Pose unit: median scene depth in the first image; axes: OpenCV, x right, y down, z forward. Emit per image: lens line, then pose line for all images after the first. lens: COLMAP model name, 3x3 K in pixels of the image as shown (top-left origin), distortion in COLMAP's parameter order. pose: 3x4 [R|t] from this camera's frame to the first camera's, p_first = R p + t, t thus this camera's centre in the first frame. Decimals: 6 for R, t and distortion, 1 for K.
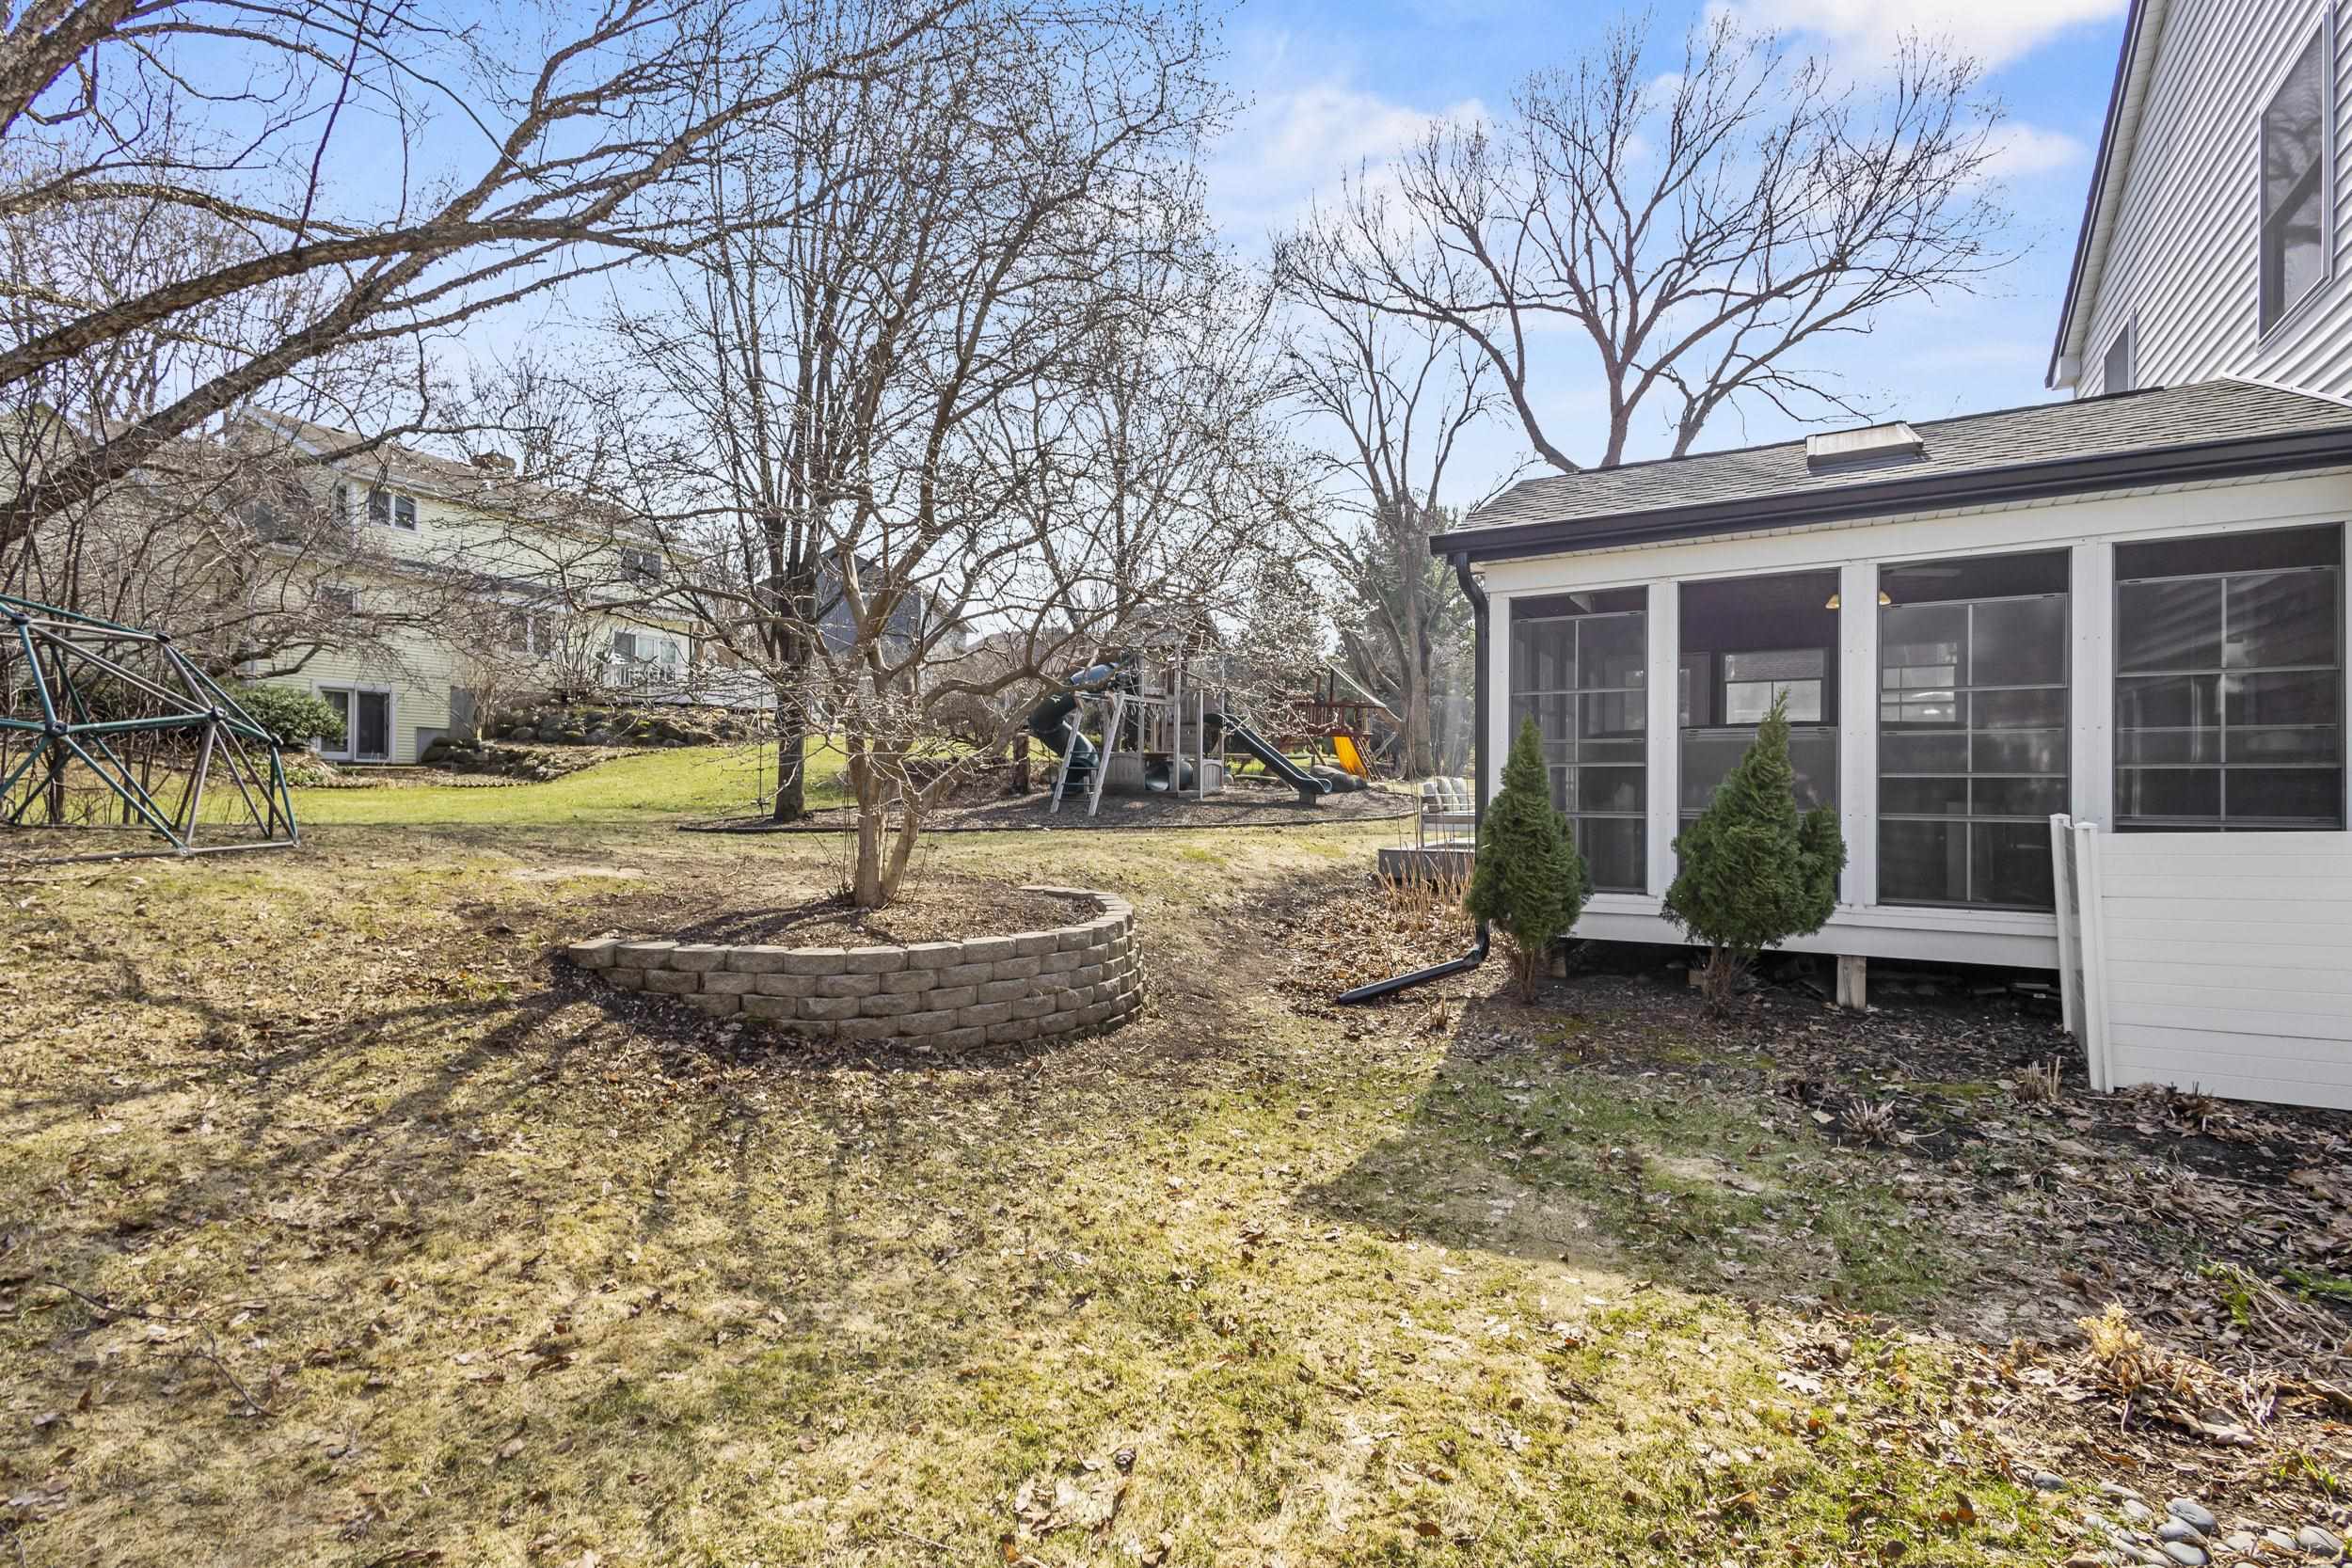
lens RADIAL K [[1081.9, 0, 1176.0], [0, 1081.9, 784.0], [0, 0, 1]] dist [0.015688, -0.000237]
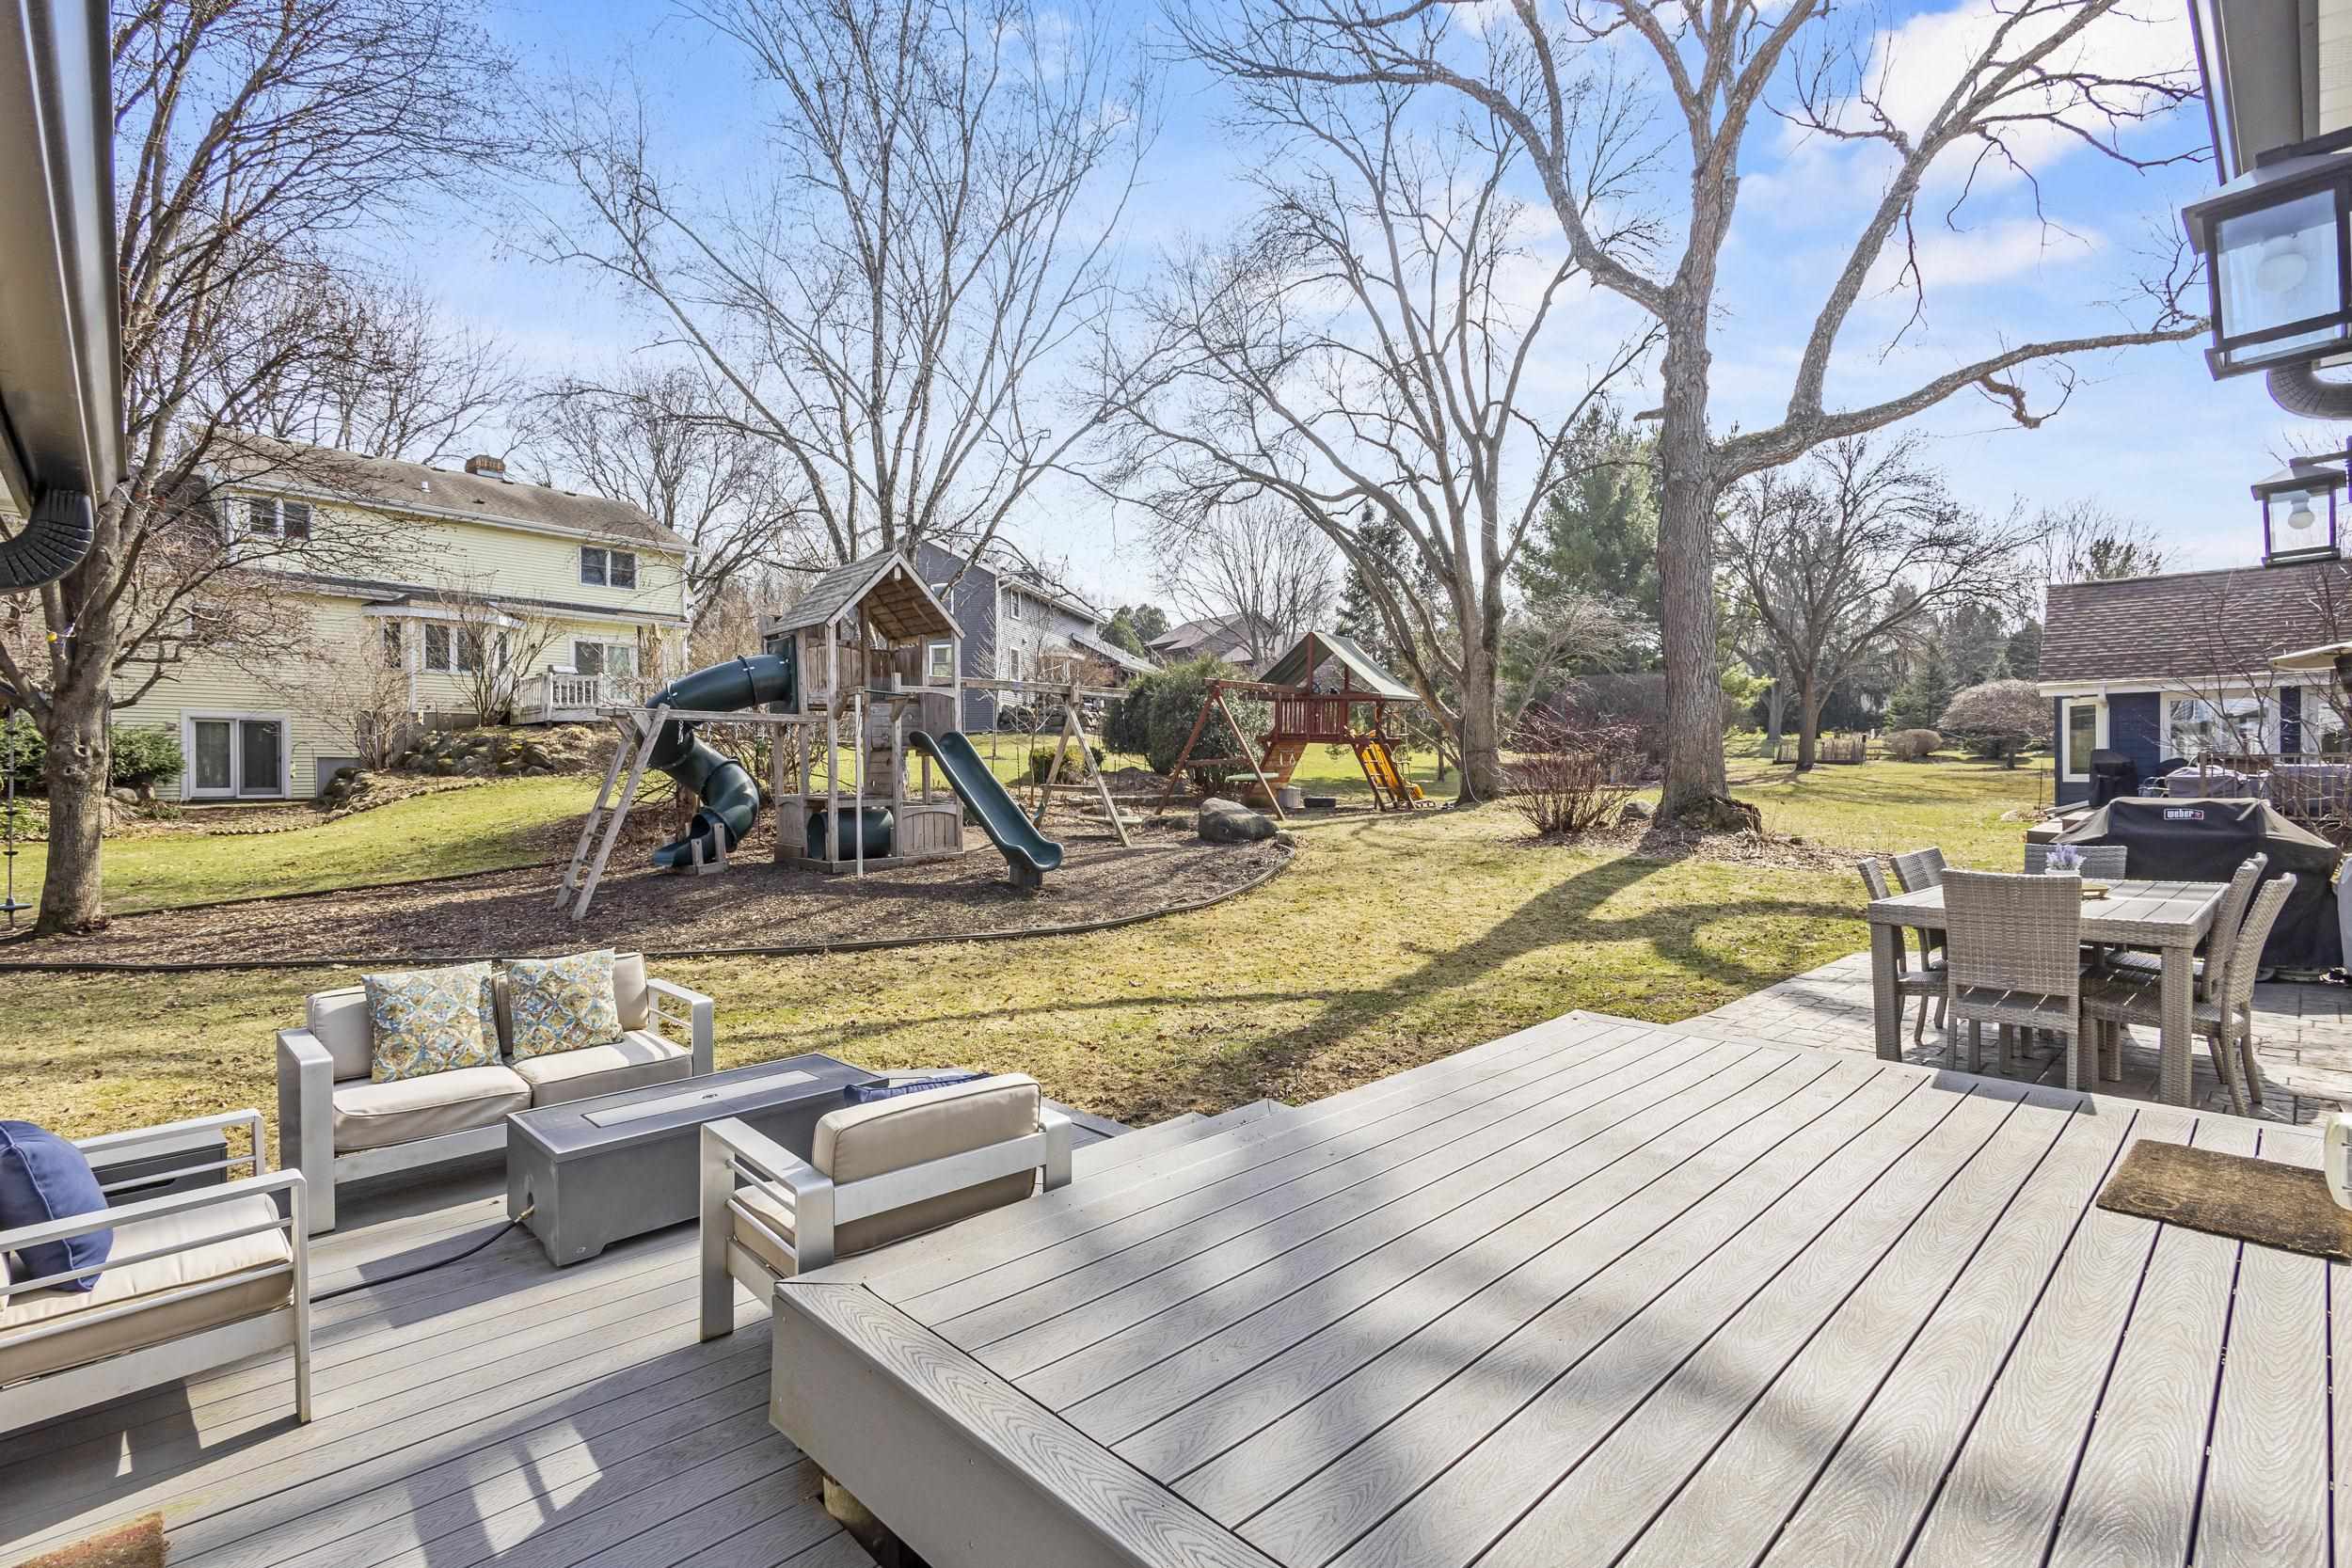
lens RADIAL K [[1081.9, 0, 1176.0], [0, 1081.9, 784.0], [0, 0, 1]] dist [0.015688, -0.000237]
pose [[0.959496, -0.010777, -0.281517, 0.260638], [0.013038, 0.999896, 0.006161, -0.027490], [0.281421, -0.009582, 0.959537, 0.333085]]
